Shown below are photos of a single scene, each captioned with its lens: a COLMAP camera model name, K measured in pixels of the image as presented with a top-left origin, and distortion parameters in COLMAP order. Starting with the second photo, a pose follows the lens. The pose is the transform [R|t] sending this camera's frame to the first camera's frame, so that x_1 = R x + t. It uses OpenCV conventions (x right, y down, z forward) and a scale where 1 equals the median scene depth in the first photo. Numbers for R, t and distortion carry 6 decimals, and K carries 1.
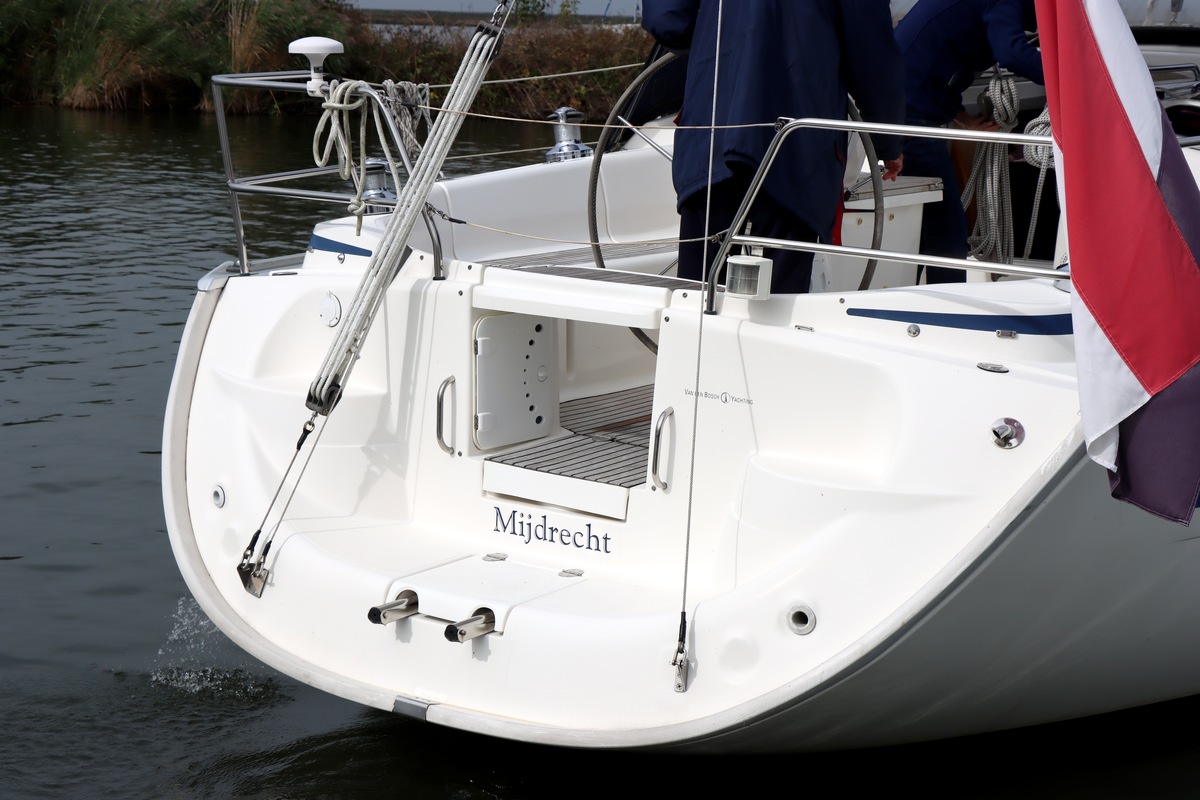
lens RADIAL K [[2459.2, 0, 609.6], [0, 2459.2, 394.3], [0, 0, 1]] dist [0.254445, 0.000000]
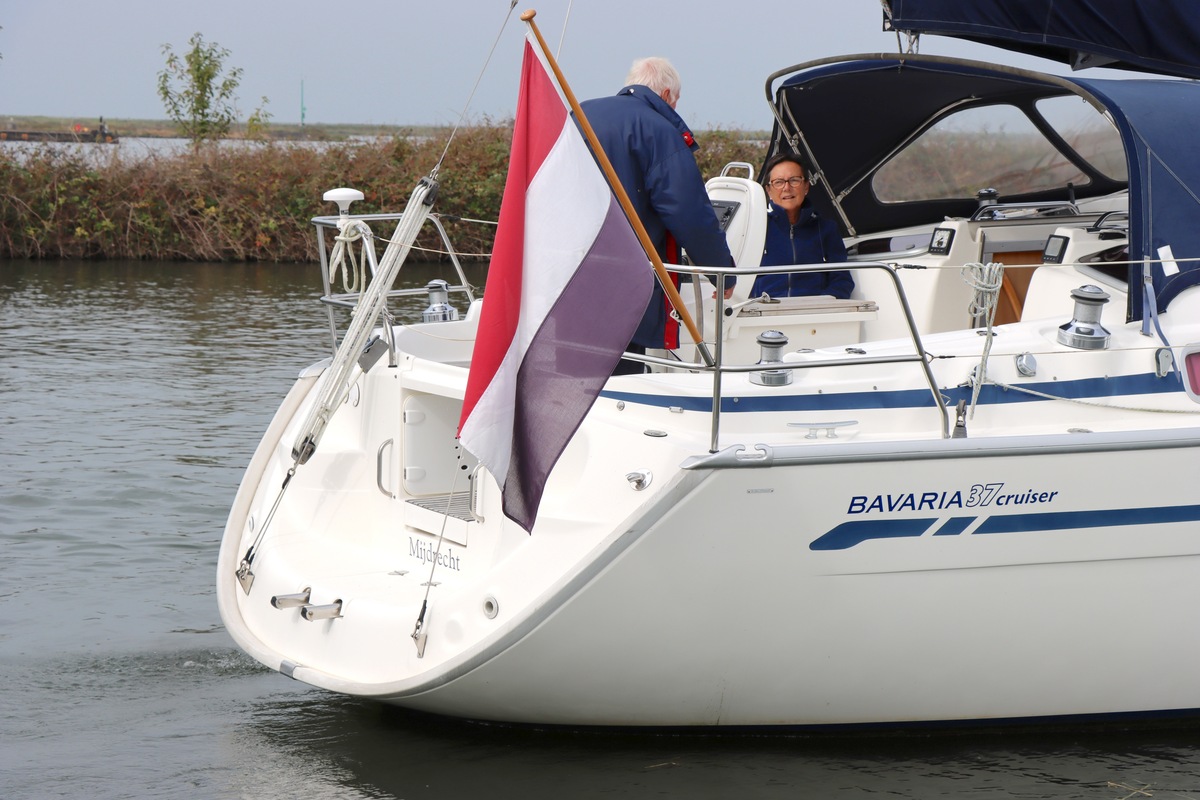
lens RADIAL K [[2996.9, 0, 593.3], [0, 2996.9, 399.7], [0, 0, 1]] dist [0.422599, 0.000000]
pose [[0.917270, 0.025844, -0.397427, 0.723986], [-0.051895, 0.997141, -0.054932, 0.058642], [0.394871, 0.071012, 0.915988, -0.480457]]
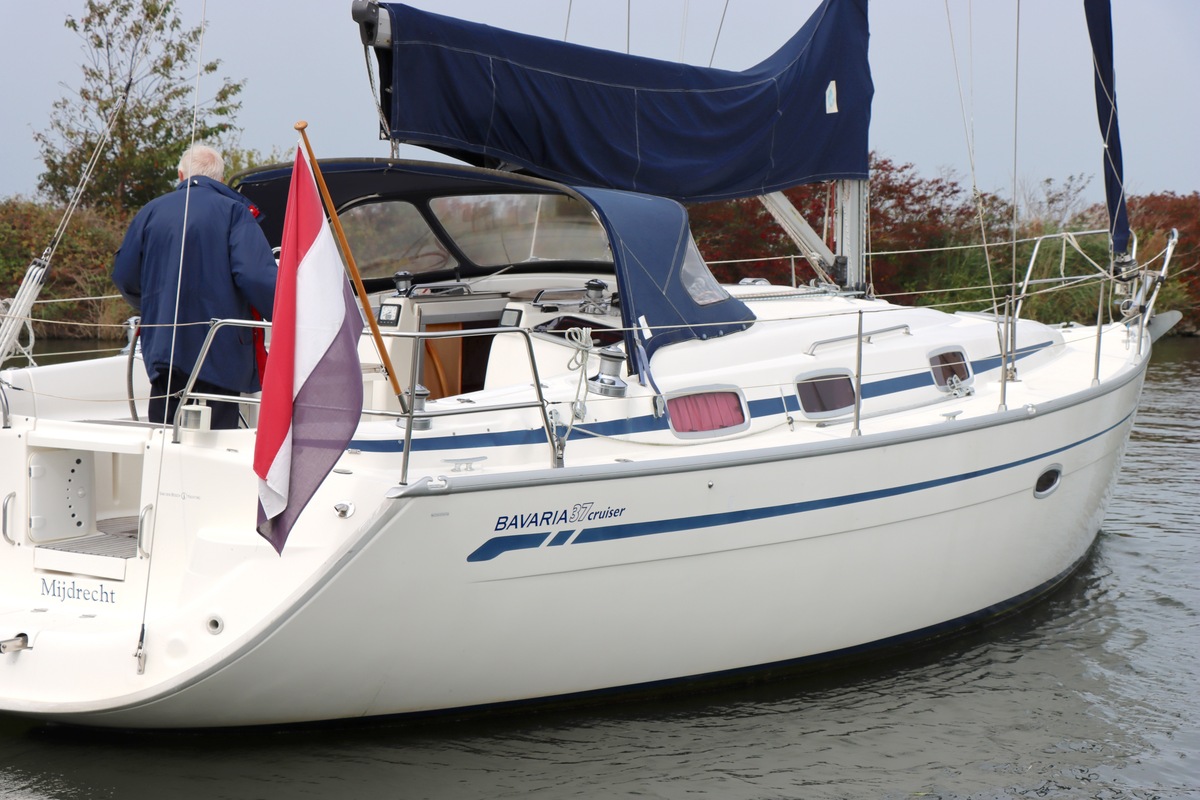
lens RADIAL K [[2996.9, 0, 647.3], [0, 2996.9, 401.4], [0, 0, 1]] dist [0.422599, 0.000000]
pose [[0.998185, -0.007533, 0.059754, 0.221130], [0.013041, 0.995642, -0.092337, 0.120312], [-0.058798, 0.092949, 0.993933, -0.917930]]
